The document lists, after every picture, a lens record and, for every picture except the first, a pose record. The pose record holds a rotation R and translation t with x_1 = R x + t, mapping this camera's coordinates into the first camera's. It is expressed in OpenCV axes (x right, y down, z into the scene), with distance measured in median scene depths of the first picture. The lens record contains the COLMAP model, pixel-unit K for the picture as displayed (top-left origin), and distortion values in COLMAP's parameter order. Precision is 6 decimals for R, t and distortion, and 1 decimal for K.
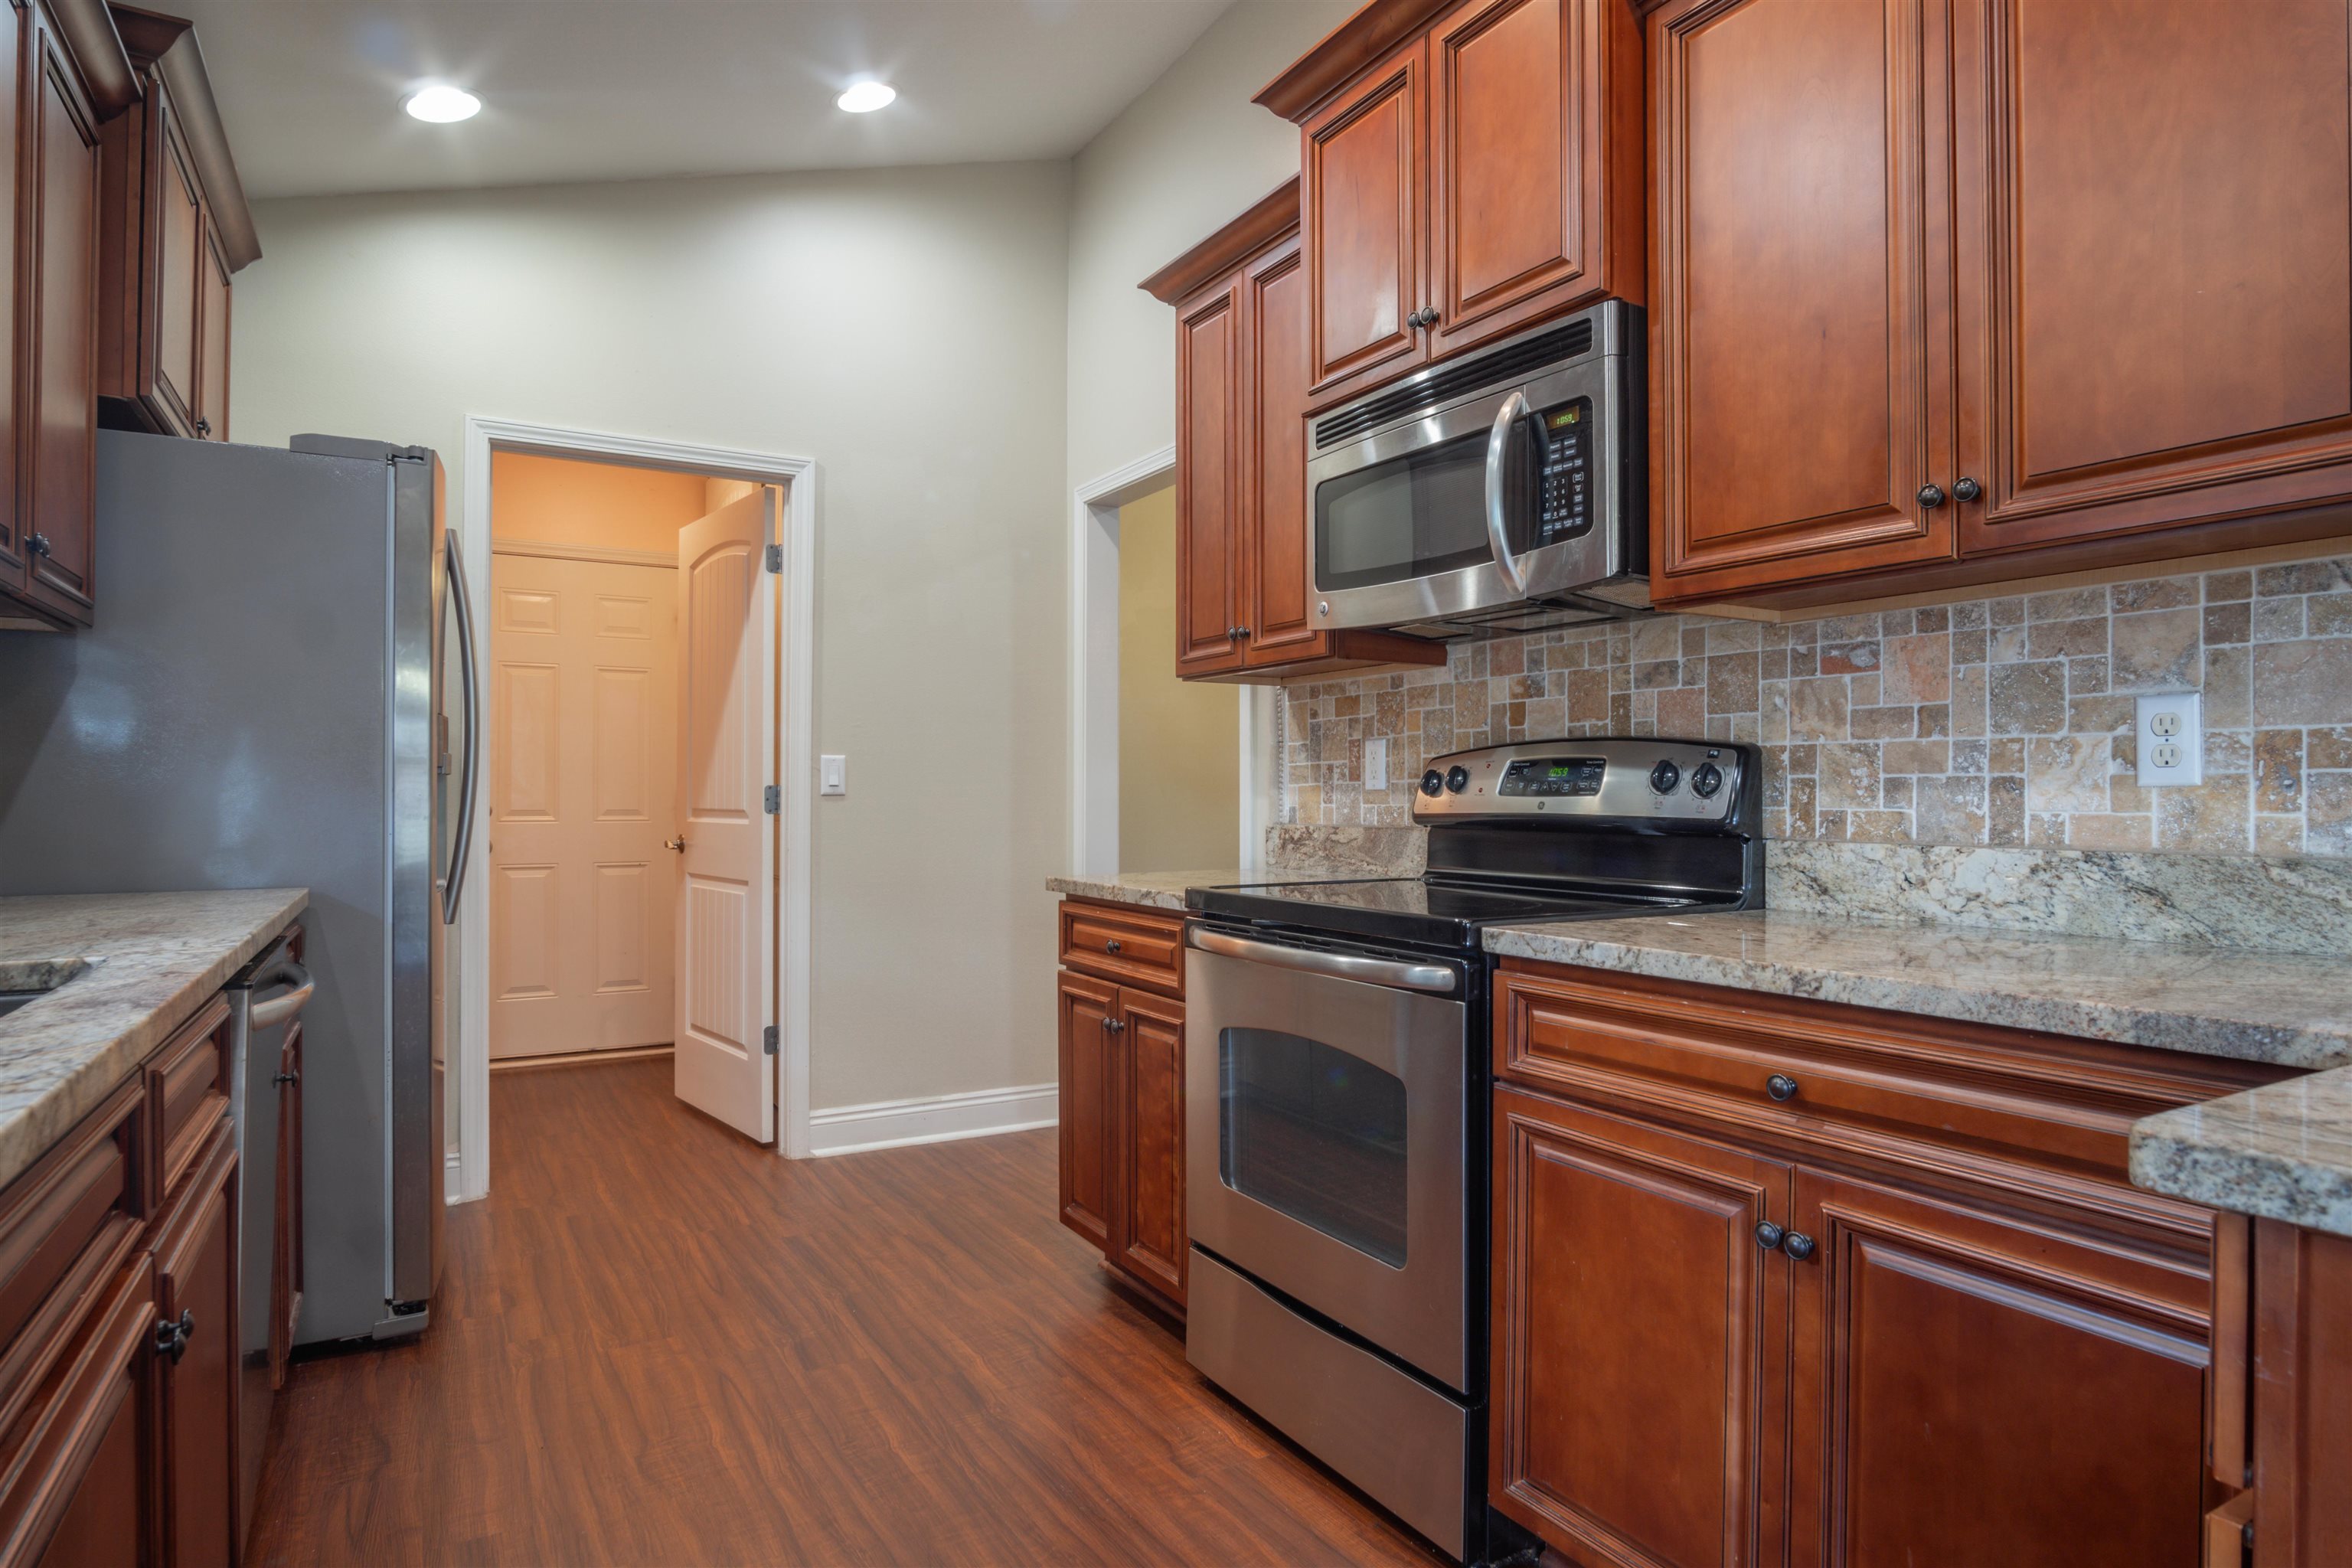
lens RADIAL K [[1240.0, 0, 1161.1], [0, 1240.0, 791.6], [0, 0, 1]] dist [0.008425, 0.001595]
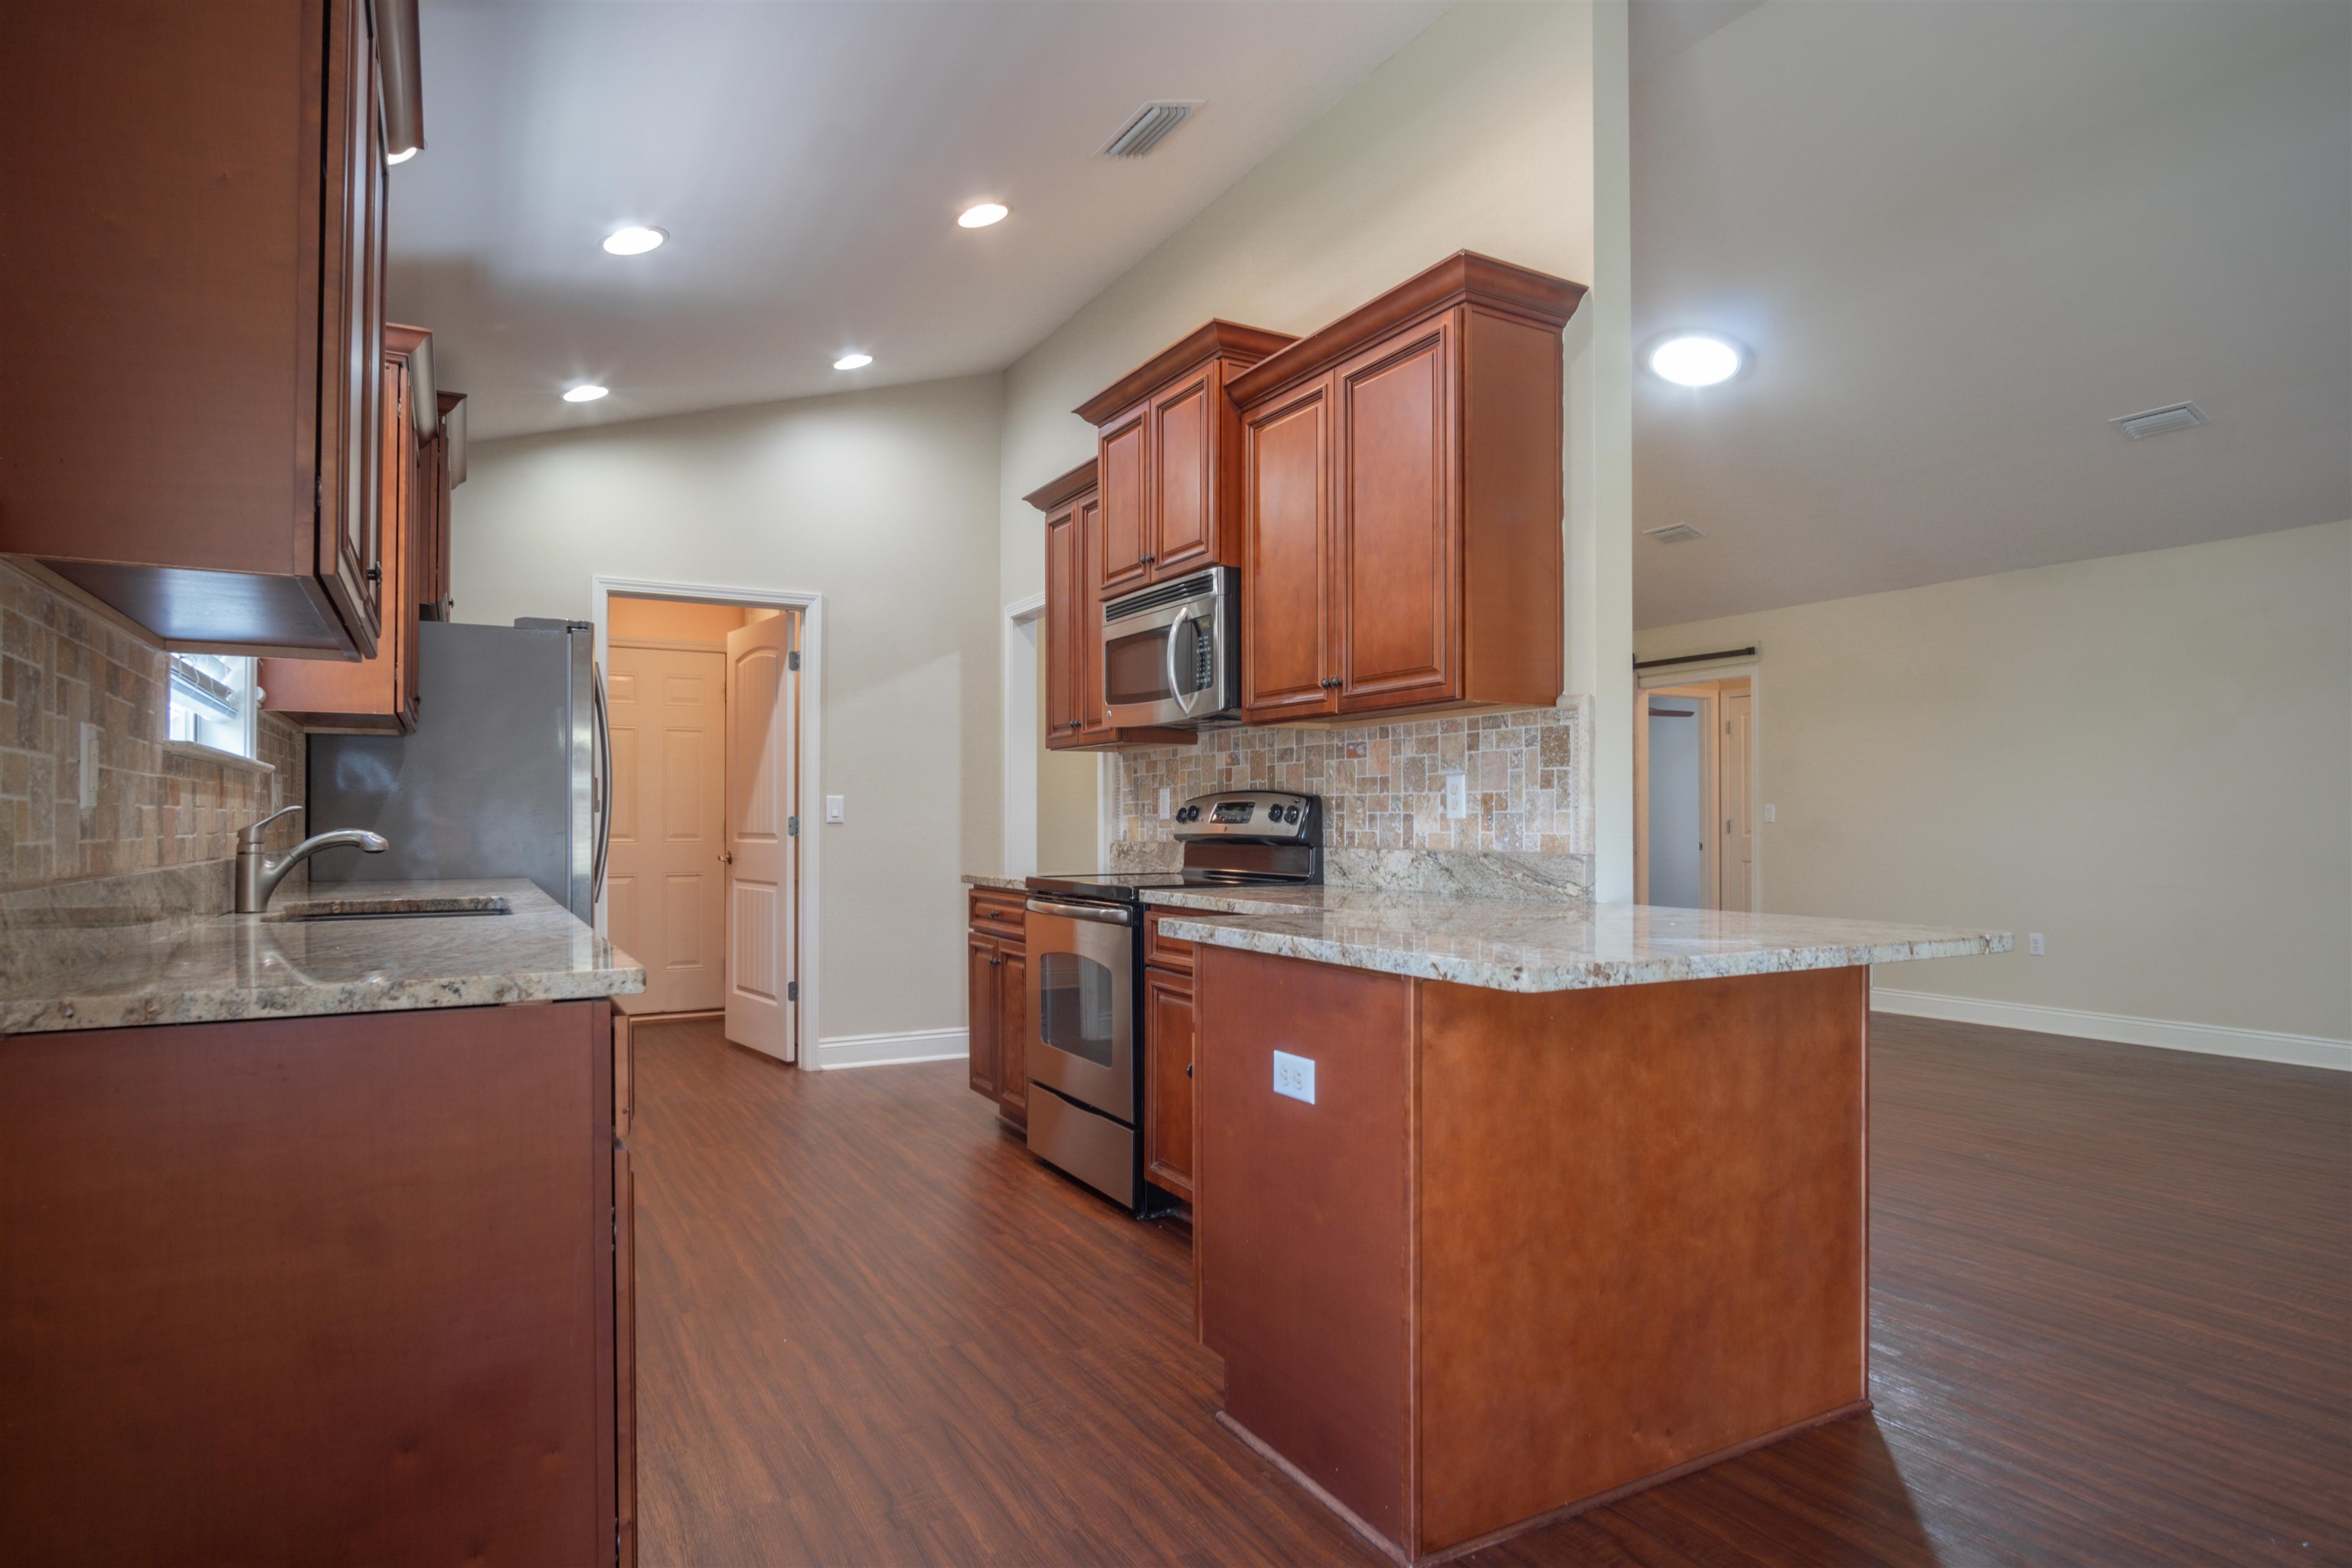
lens RADIAL K [[1240.0, 0, 1168.1], [0, 1240.0, 820.8], [0, 0, 1]] dist [0.008425, 0.001595]
pose [[0.999828, -0.002406, -0.018365, 0.233545], [0.002466, 0.999992, 0.003231, -0.005792], [0.018357, -0.003276, 0.999826, -0.683343]]
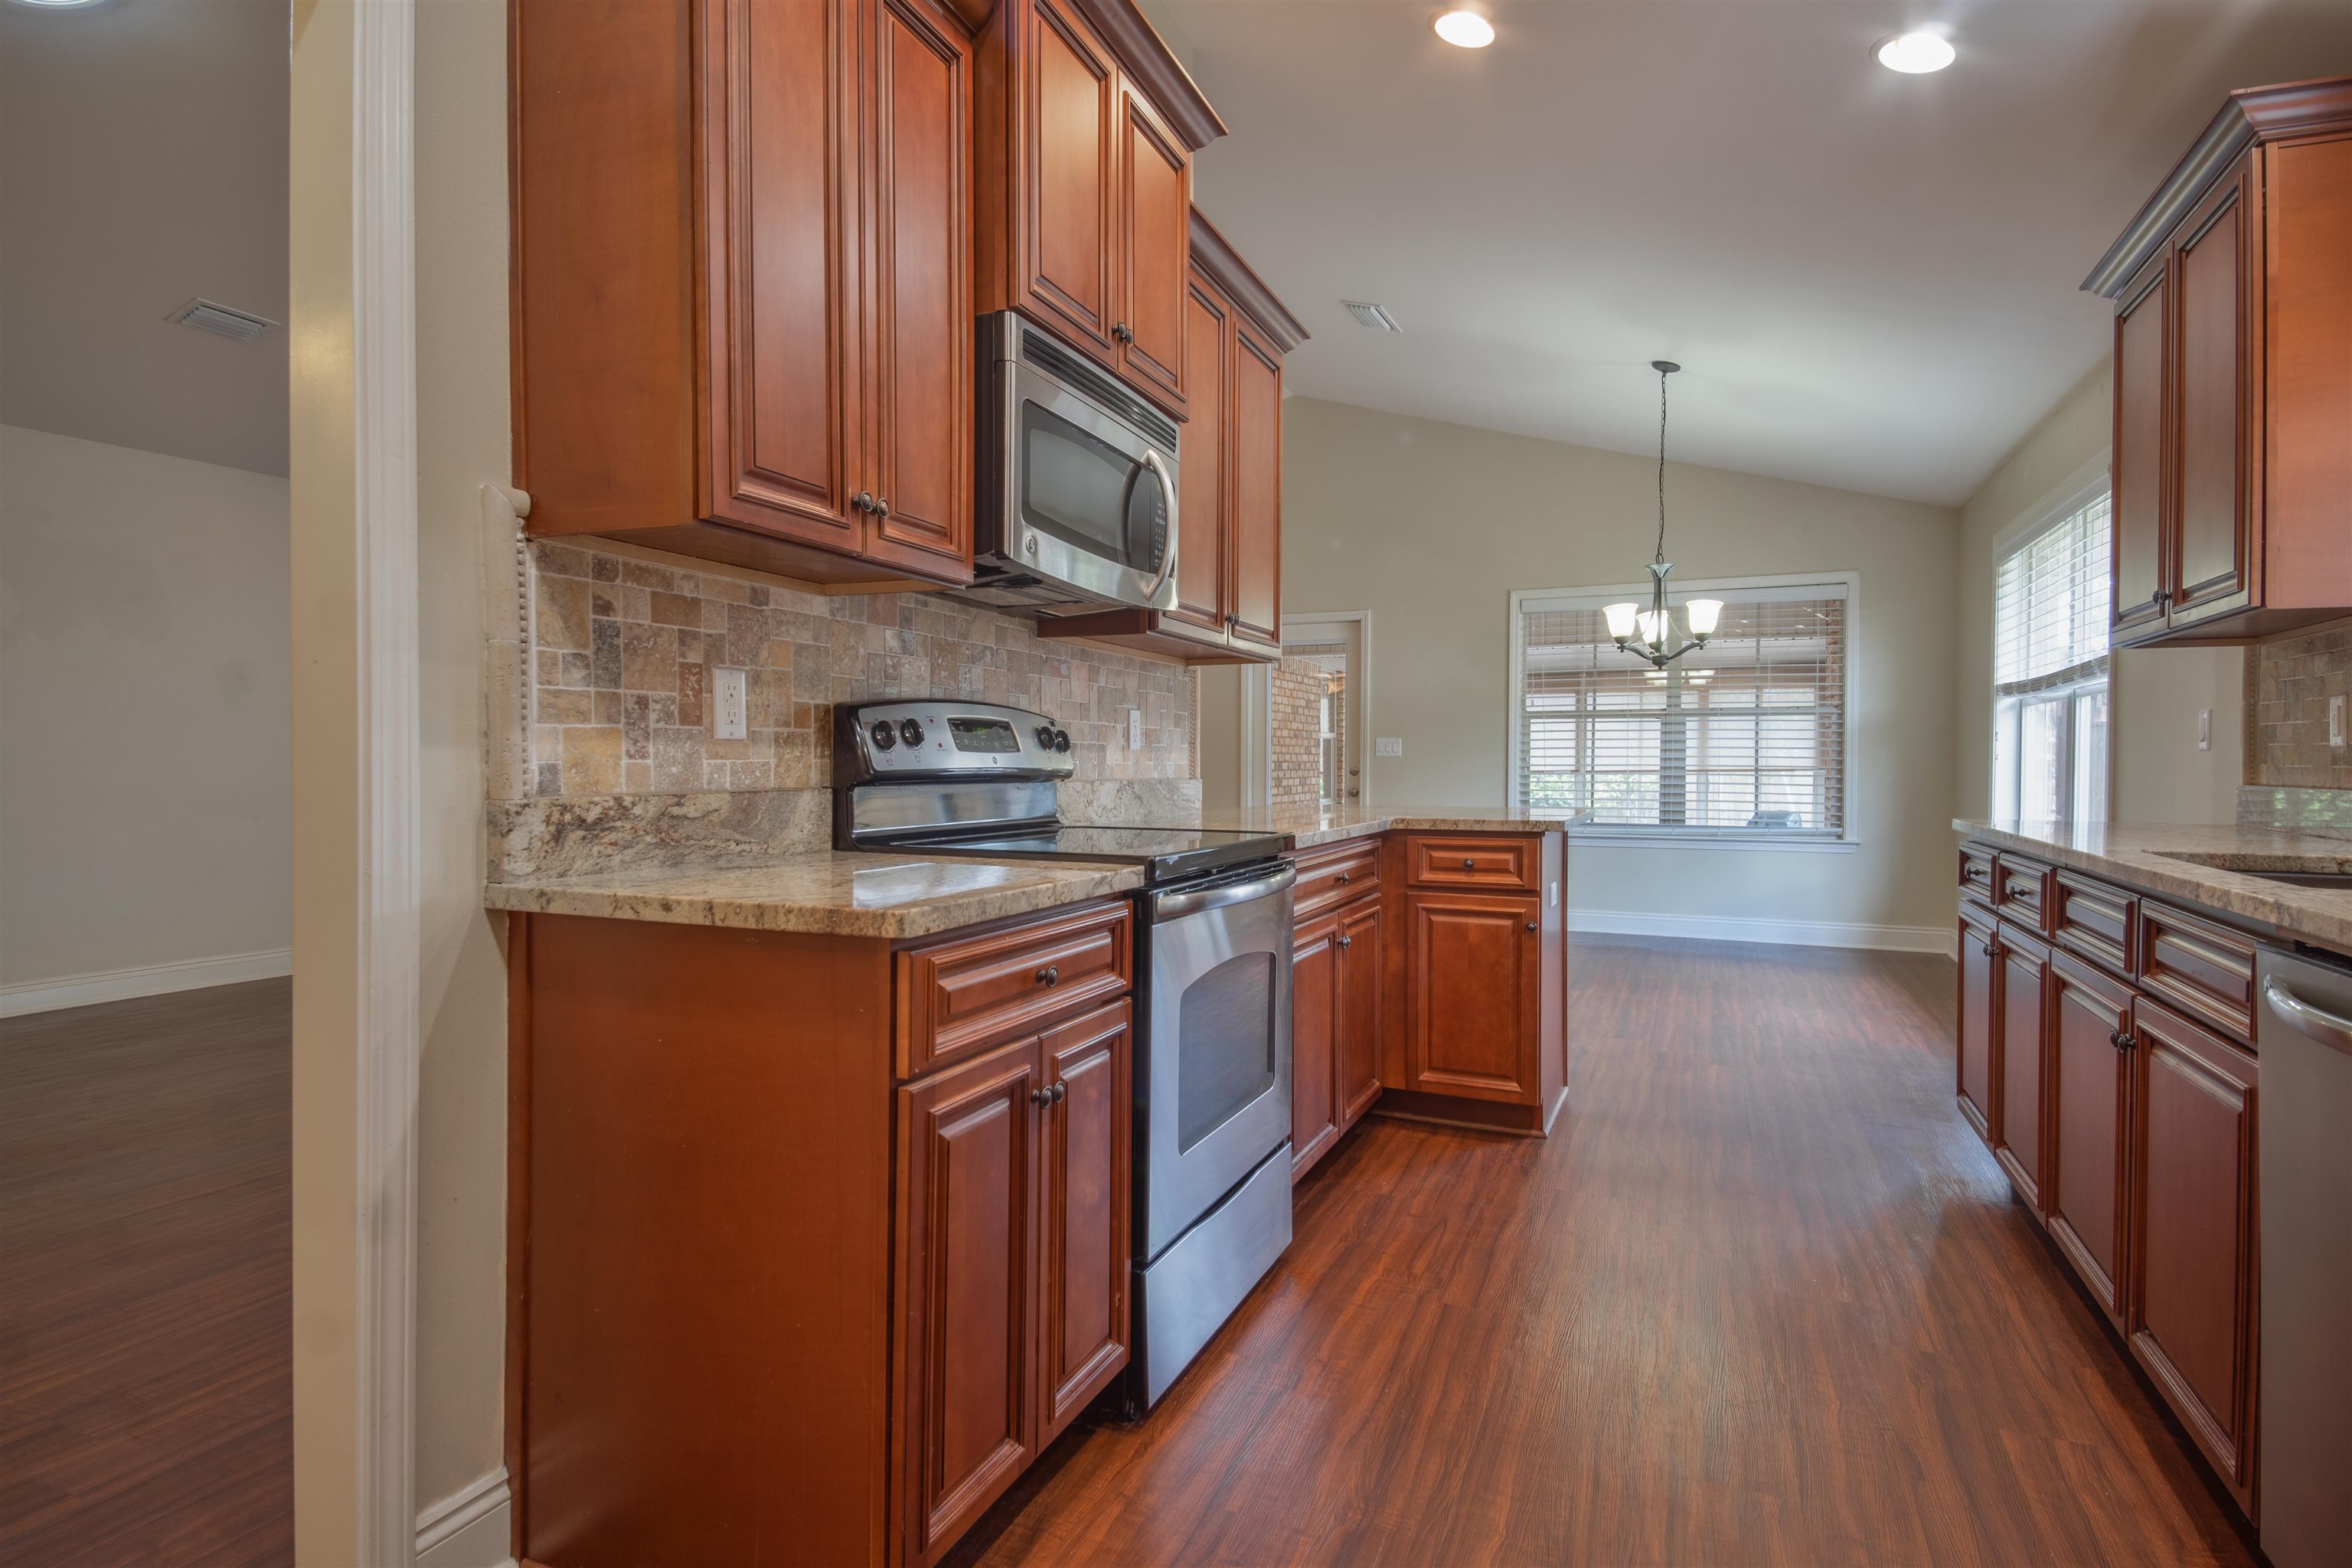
lens RADIAL K [[1240.0, 0, 1180.6], [0, 1240.0, 764.1], [0, 0, 1]] dist [0.008425, 0.001595]
pose [[-0.594066, -0.004625, 0.804403, -0.624915], [-0.008766, 0.999961, -0.000724, 0.012521], [-0.804368, -0.007481, -0.594084, 1.369680]]
